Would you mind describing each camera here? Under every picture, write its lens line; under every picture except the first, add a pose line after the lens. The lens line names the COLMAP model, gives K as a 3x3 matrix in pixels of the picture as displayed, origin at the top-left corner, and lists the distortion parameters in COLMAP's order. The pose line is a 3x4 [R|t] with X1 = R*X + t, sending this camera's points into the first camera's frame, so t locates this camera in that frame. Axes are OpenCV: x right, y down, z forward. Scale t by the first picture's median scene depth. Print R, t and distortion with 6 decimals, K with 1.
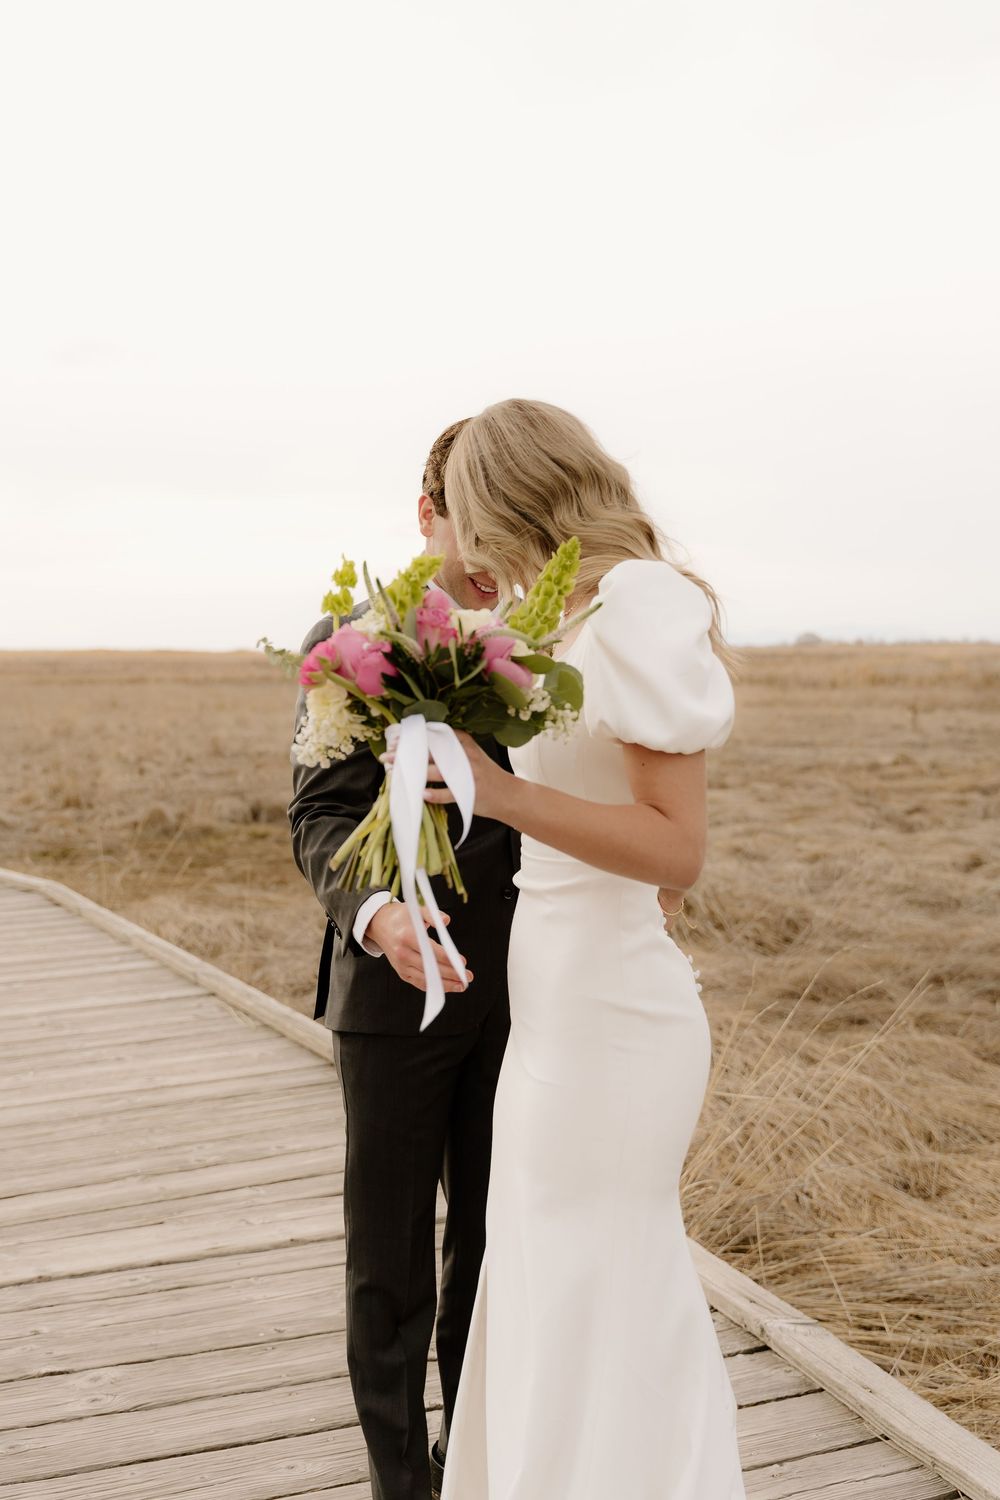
lens RADIAL K [[1659.3, 0, 418.0], [0, 1659.3, 751.1], [0, 0, 1]] dist [0.011662, -0.025914]
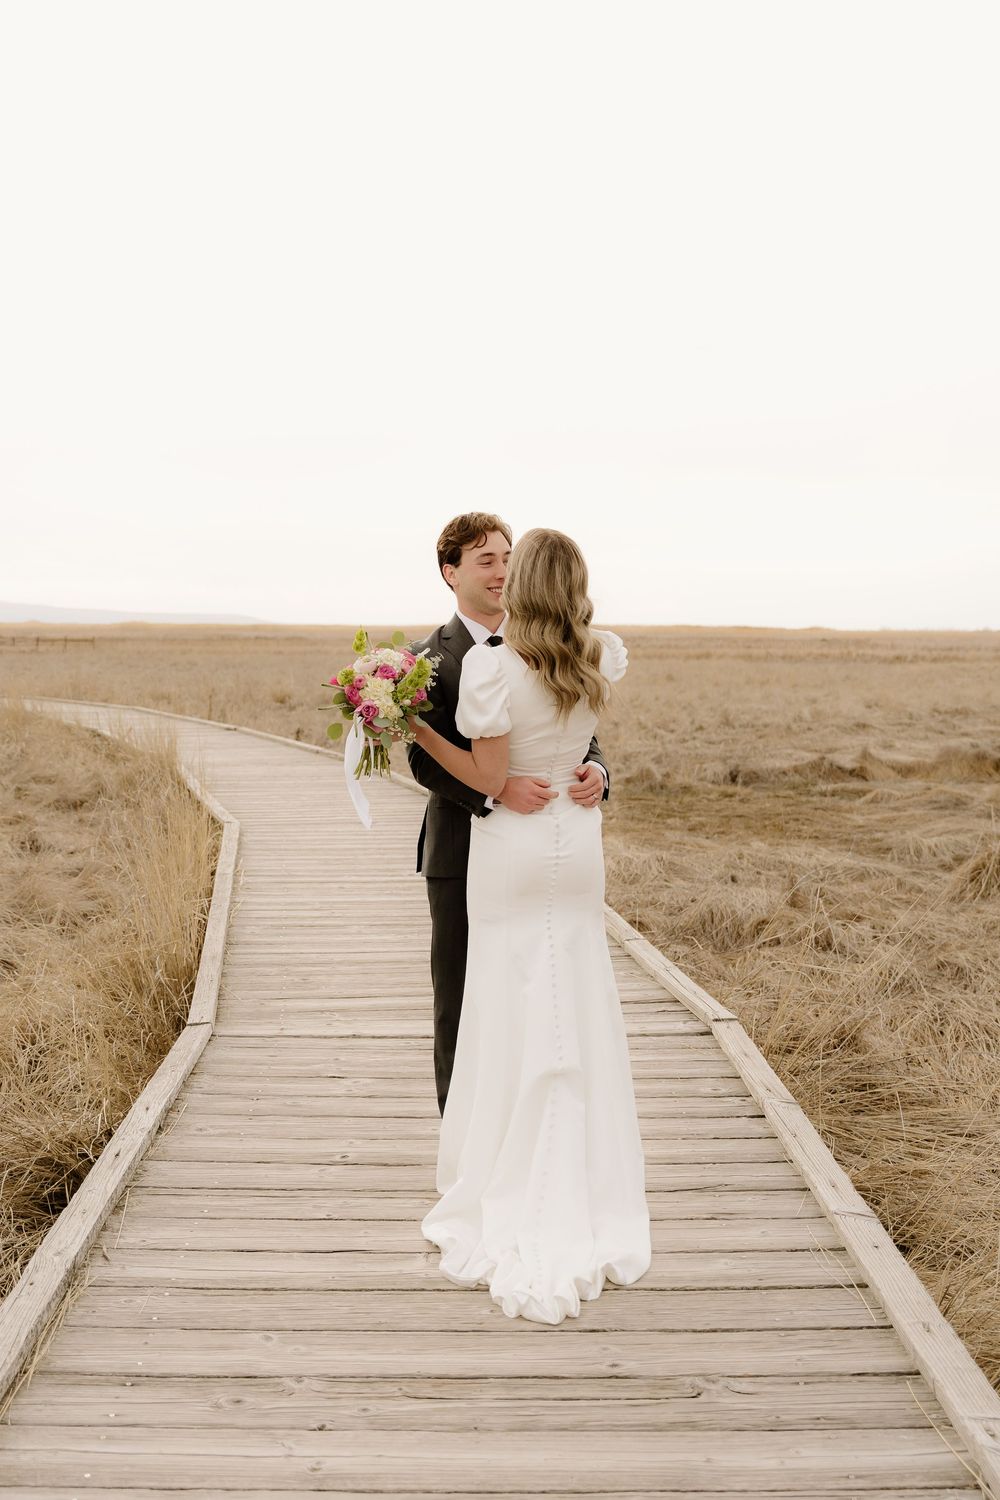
lens RADIAL K [[1619.3, 0, 443.5], [0, 1619.3, 648.5], [0, 0, 1]] dist [-0.003027, 0.006740]
pose [[0.933697, 0.015440, -0.357732, 0.306816], [-0.031368, 0.998756, -0.038764, -0.003302], [0.356688, 0.047415, 0.933020, -0.346851]]
